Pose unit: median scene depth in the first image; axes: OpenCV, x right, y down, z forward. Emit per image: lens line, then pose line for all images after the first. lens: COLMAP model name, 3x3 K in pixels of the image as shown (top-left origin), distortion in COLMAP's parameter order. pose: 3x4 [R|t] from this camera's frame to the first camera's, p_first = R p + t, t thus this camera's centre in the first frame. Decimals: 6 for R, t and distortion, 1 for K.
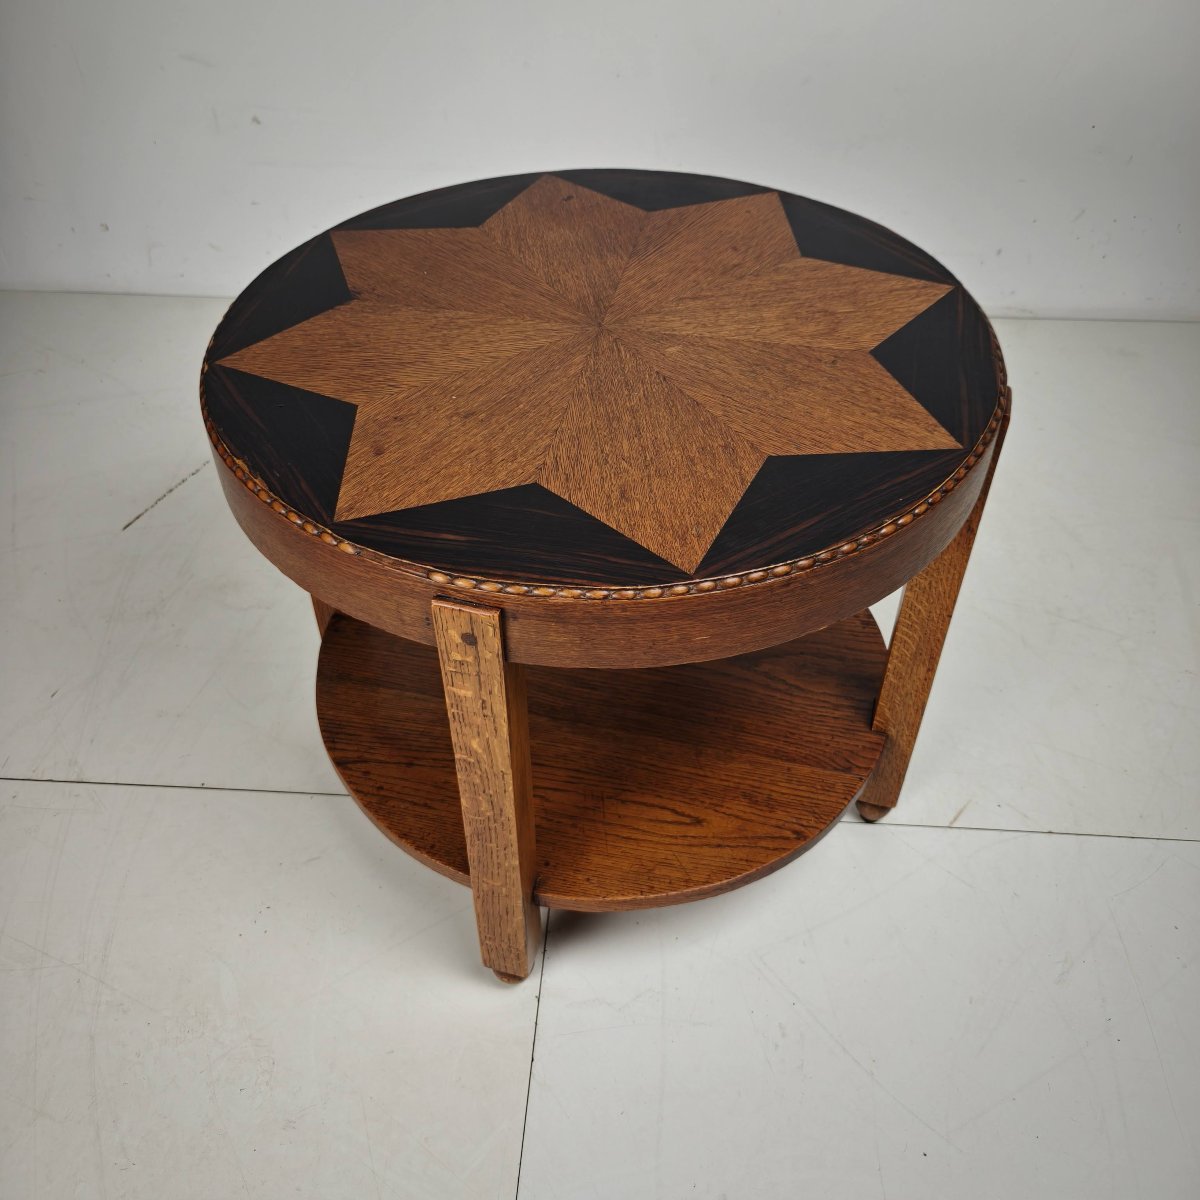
lens RADIAL K [[1105.7, 0, 600.0], [0, 1105.7, 600.0], [0, 0, 1]] dist [0.070648, -0.013538]
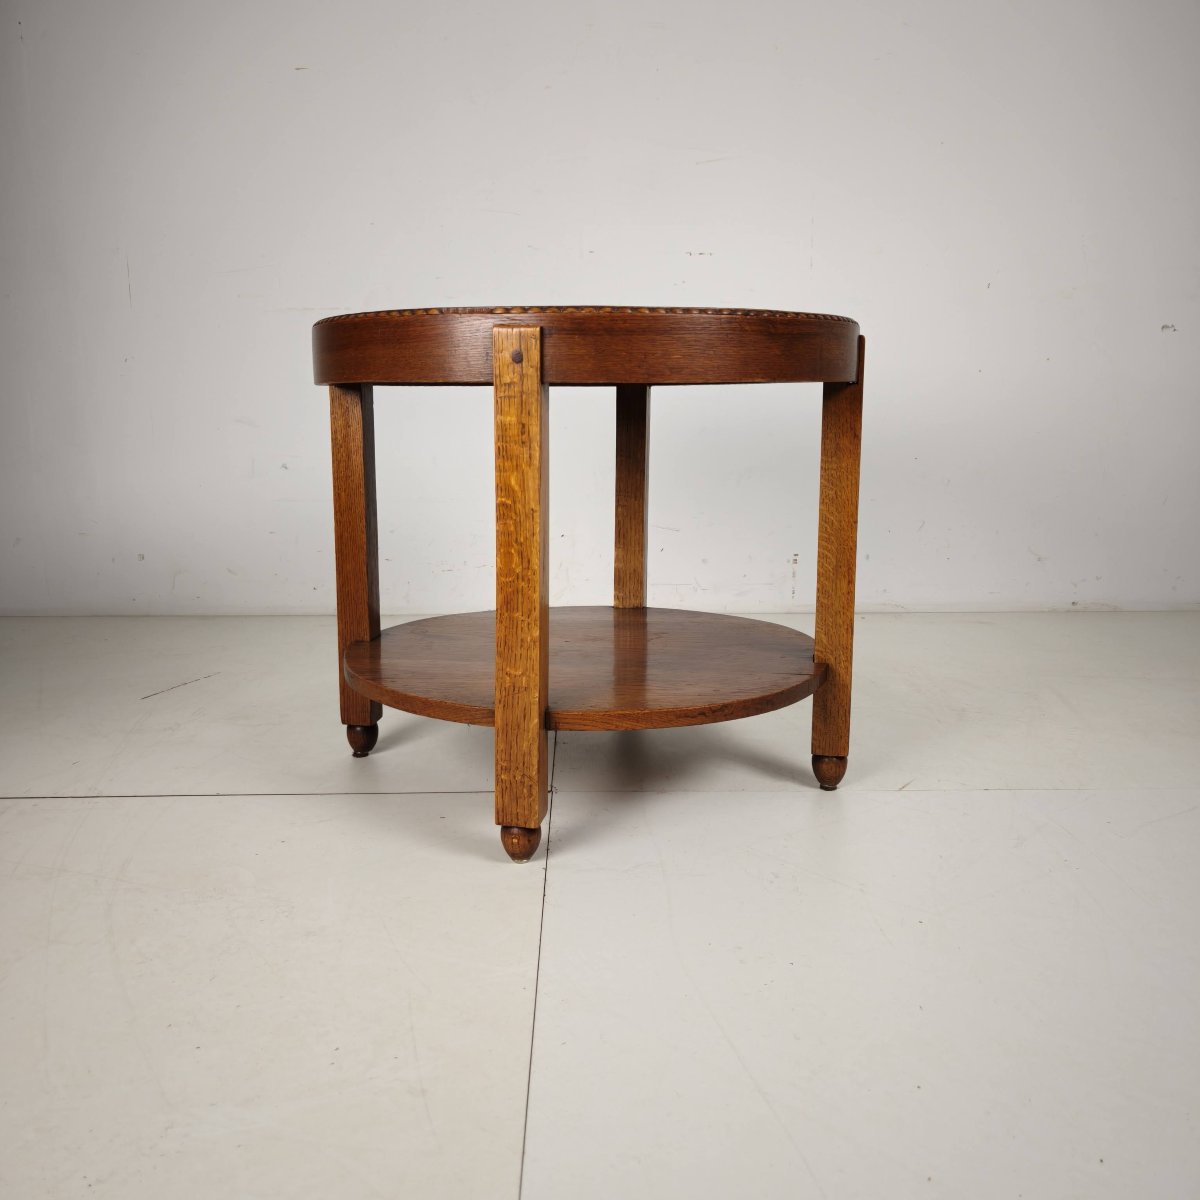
lens RADIAL K [[1105.7, 0, 600.0], [0, 1105.7, 600.0], [0, 0, 1]] dist [0.070648, -0.013538]
pose [[0.996391, -0.013350, 0.083823, -0.121622], [0.056533, 0.841013, -0.538054, 0.966551], [-0.063313, 0.540851, 0.838732, -0.041515]]
